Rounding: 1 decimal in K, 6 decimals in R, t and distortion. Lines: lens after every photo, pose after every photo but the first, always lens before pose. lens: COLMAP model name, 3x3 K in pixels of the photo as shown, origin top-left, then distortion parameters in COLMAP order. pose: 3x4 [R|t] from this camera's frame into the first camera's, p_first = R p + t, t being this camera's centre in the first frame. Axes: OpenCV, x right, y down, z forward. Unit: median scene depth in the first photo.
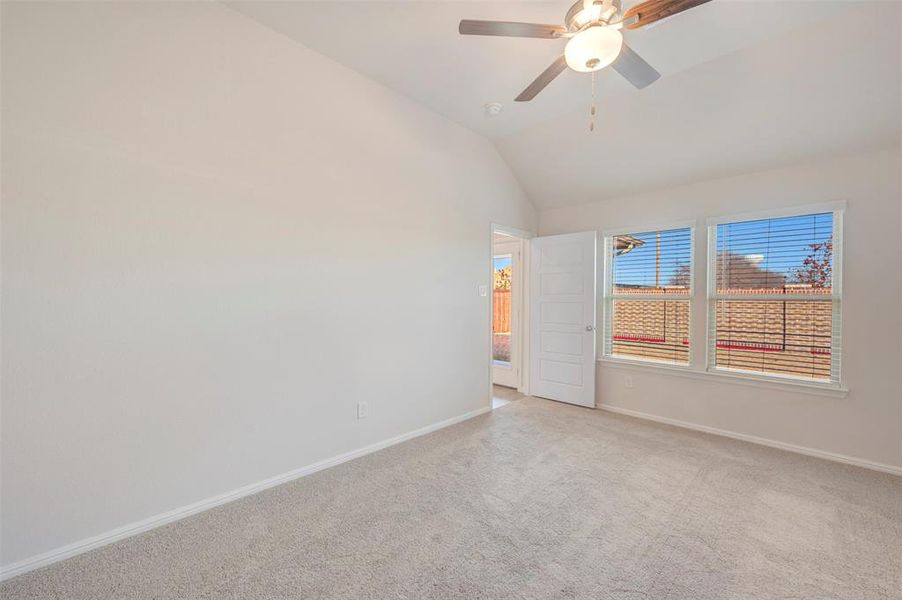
lens RADIAL K [[356.0, 0, 449.8], [0, 356.0, 299.5], [0, 0, 1]] dist [-0.000410, -0.000111]
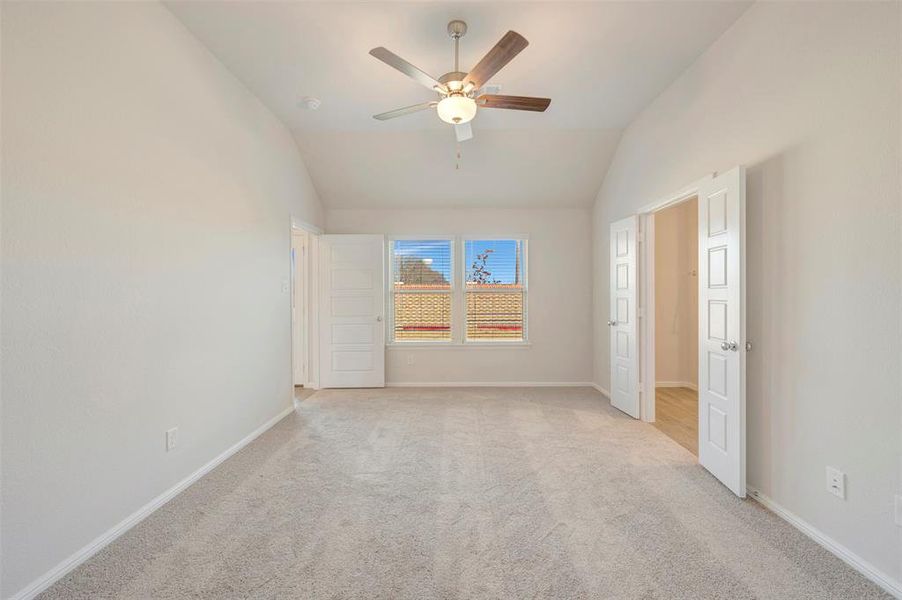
lens RADIAL K [[356.0, 0, 443.0], [0, 356.0, 294.8], [0, 0, 1]] dist [-0.000410, -0.000111]
pose [[0.732228, -0.015335, 0.680887, -0.333203], [0.015223, 0.999865, 0.006147, -0.000700], [-0.680890, 0.005864, 0.732362, 0.022962]]
